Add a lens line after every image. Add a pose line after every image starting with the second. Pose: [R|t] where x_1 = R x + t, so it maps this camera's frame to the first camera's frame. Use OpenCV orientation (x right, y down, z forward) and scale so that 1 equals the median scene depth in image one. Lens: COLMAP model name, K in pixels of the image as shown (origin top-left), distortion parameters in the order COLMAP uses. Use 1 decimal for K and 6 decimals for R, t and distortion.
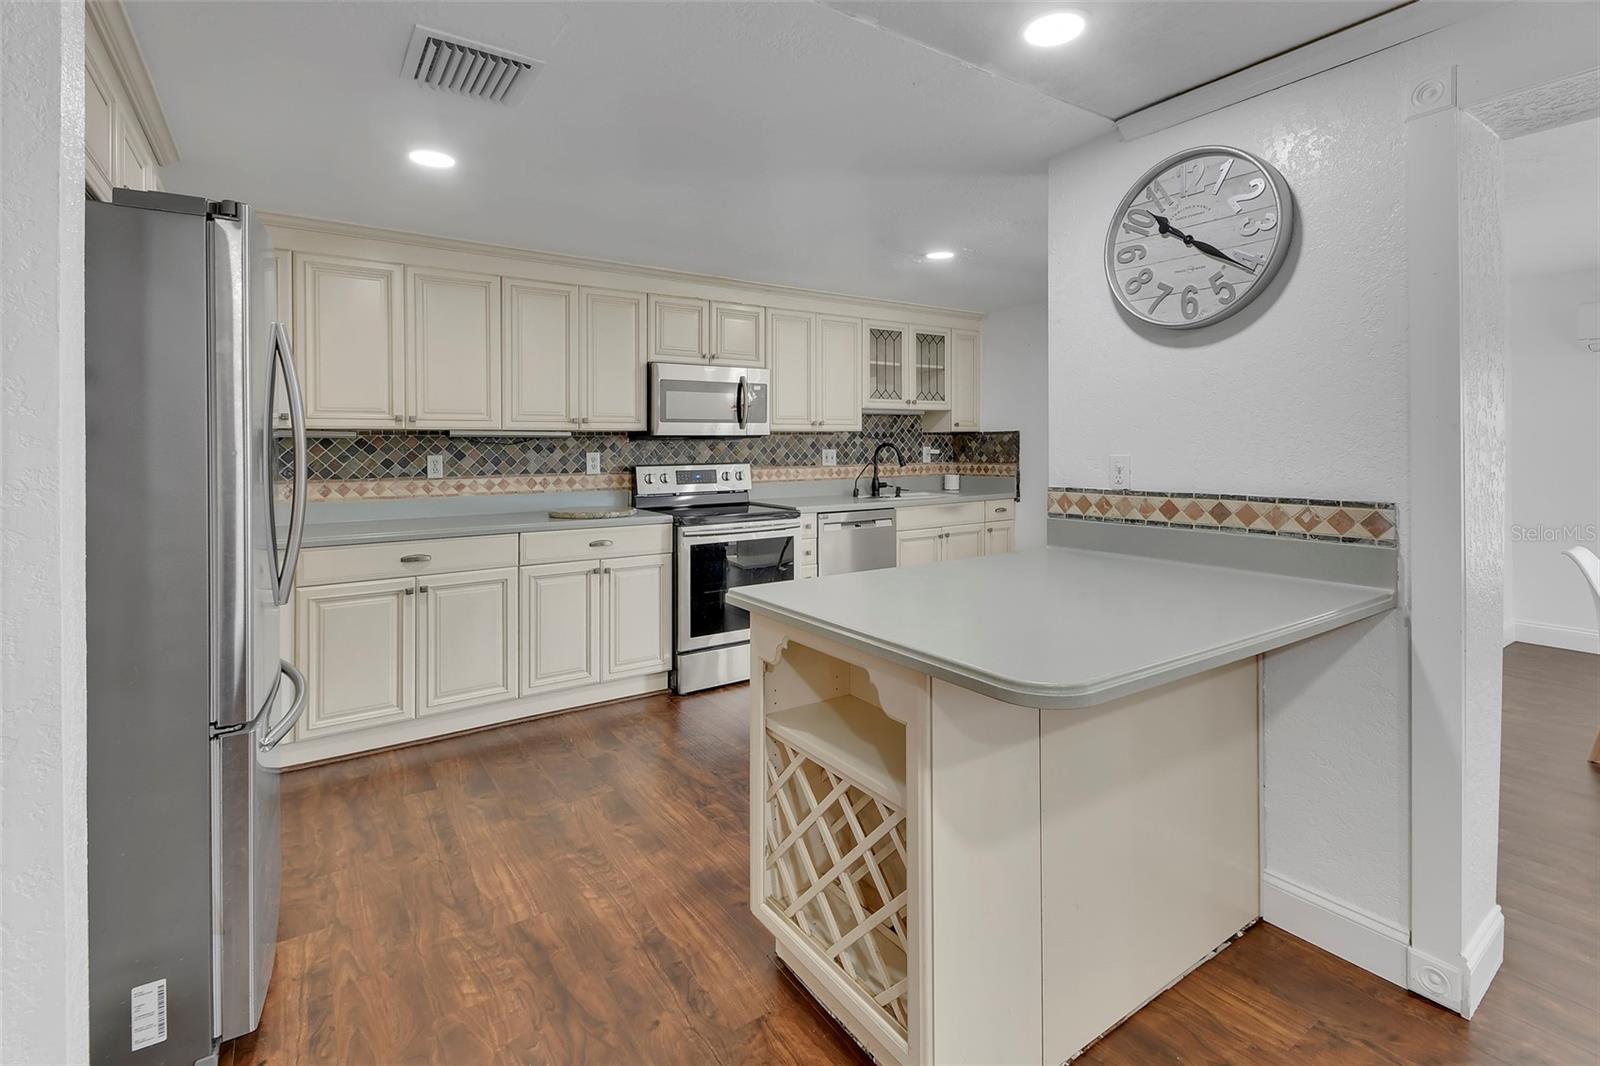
lens RADIAL K [[722.0, 0, 783.1], [0, 722.0, 454.9], [0, 0, 1]] dist [0.016641, -0.009140]
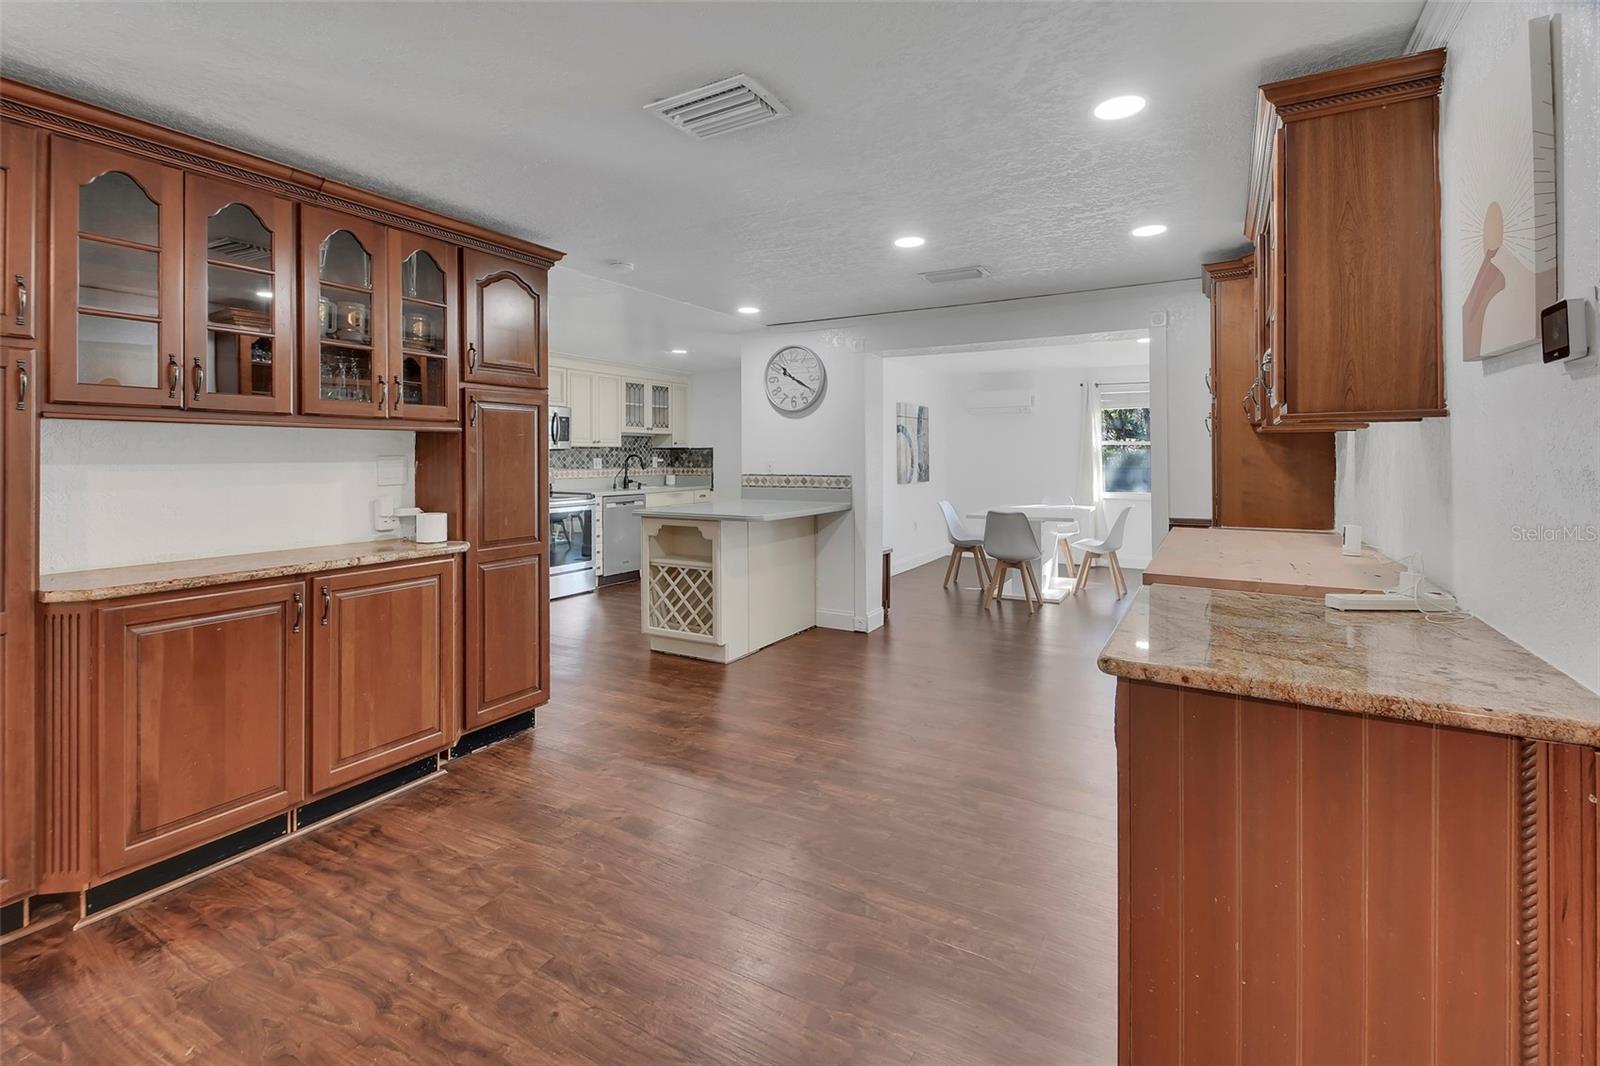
lens RADIAL K [[722.0, 0, 794.3], [0, 722.0, 465.7], [0, 0, 1]] dist [0.016641, -0.009140]
pose [[0.889186, 0.000246, 0.457545, -0.360805], [0.000609, 0.999998, -0.001721, 0.014957], [-0.457545, 0.001809, 0.889185, -0.753835]]
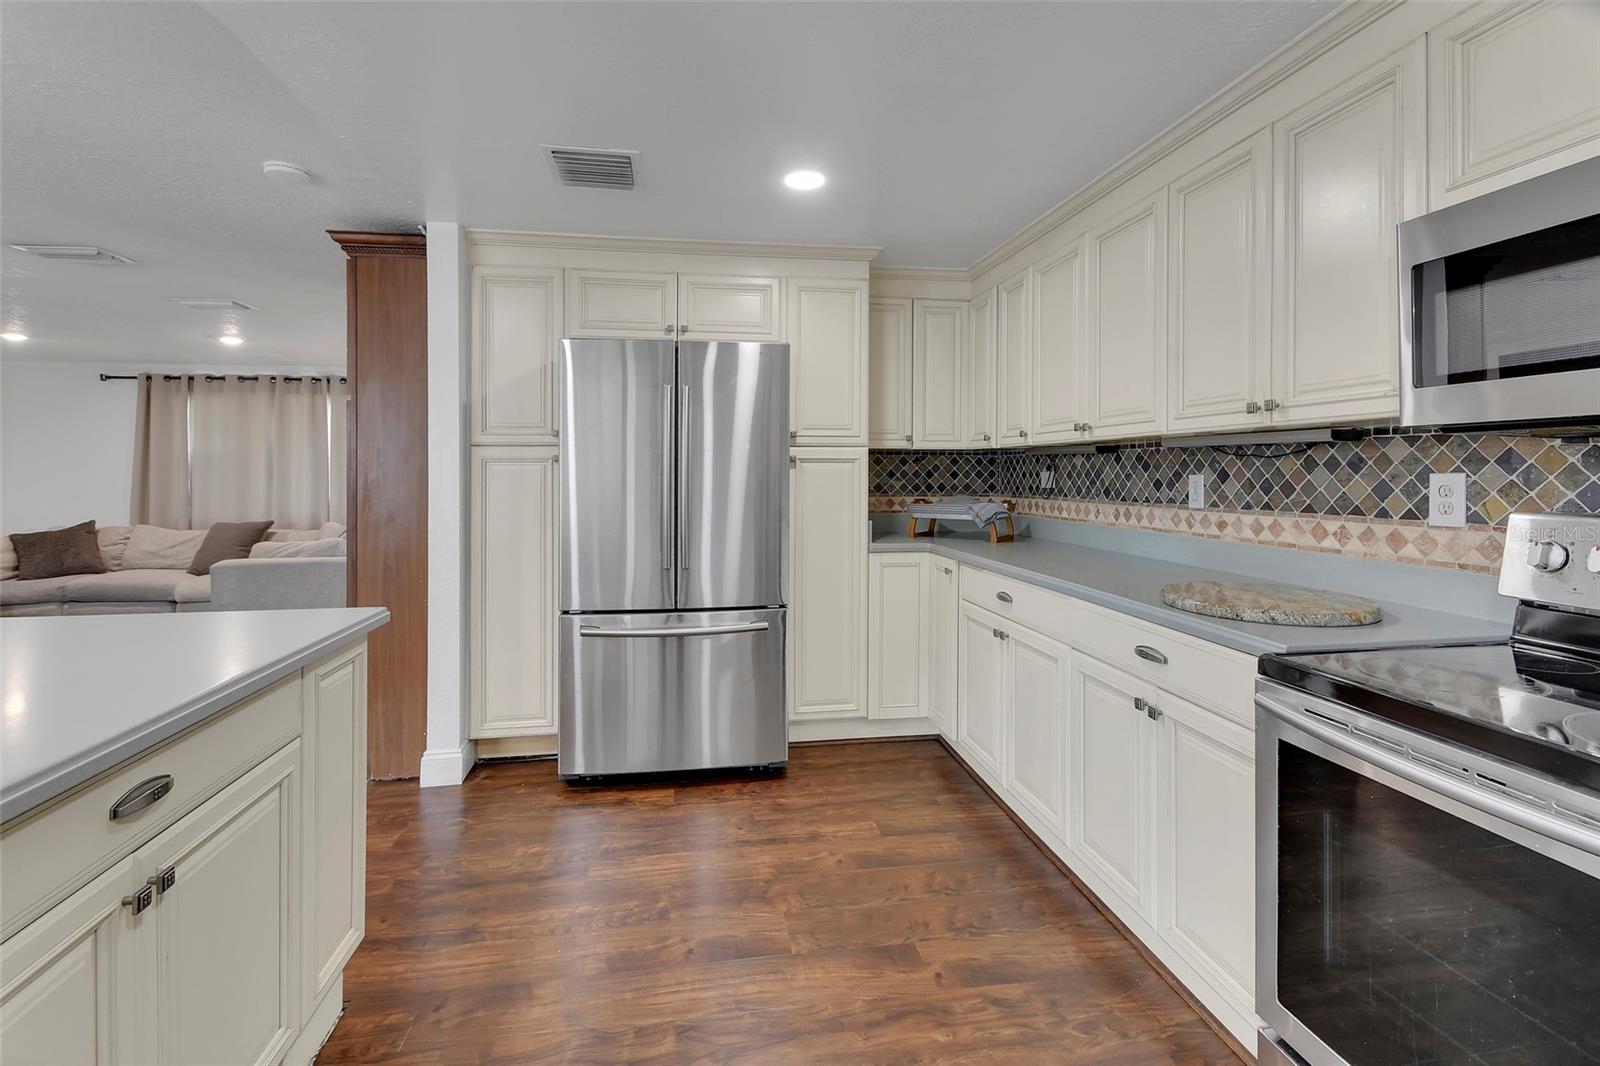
lens RADIAL K [[722.0, 0, 786.7], [0, 722.0, 470.0], [0, 0, 1]] dist [0.016641, -0.009140]
pose [[-0.418568, 0.005734, -0.908167, 0.287854], [-0.004530, 0.999954, 0.008401, -0.007629], [0.908174, 0.007631, -0.418523, 0.914981]]
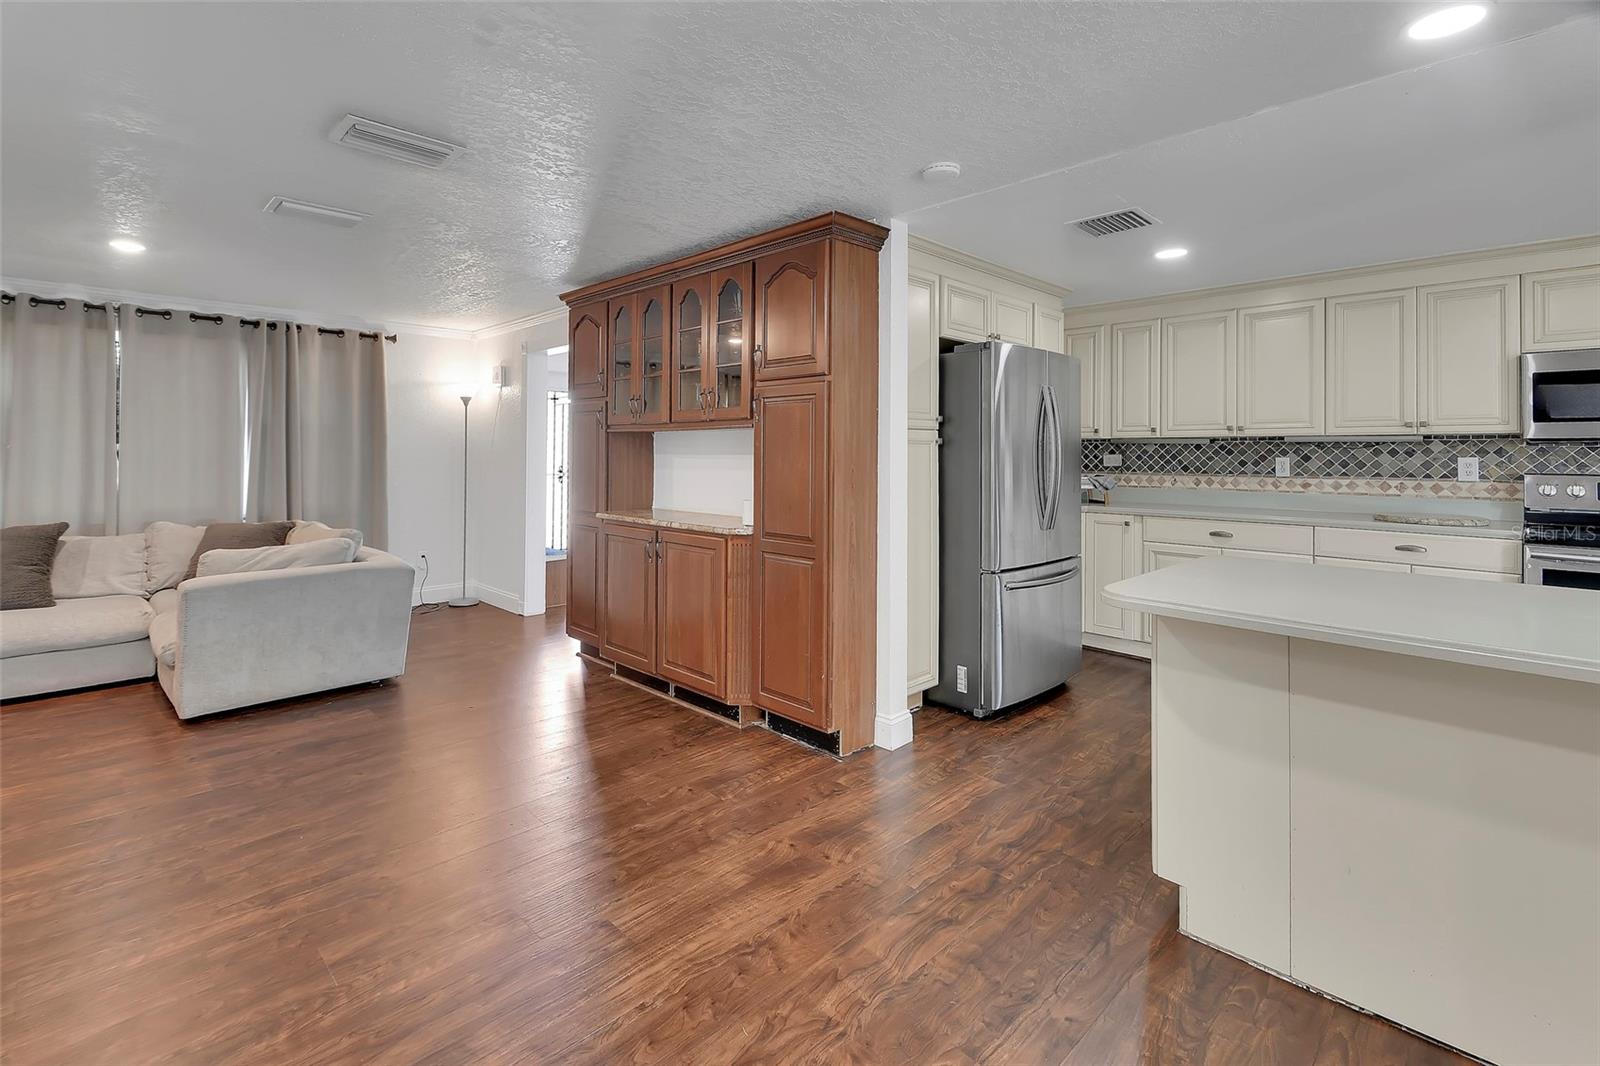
lens RADIAL K [[722.0, 0, 792.0], [0, 722.0, 447.3], [0, 0, 1]] dist [0.016641, -0.009140]
pose [[0.190646, -0.000362, -0.981659, 0.524425], [-0.017311, 0.999843, -0.003731, 0.002209], [0.981506, 0.017704, 0.190610, -0.018147]]
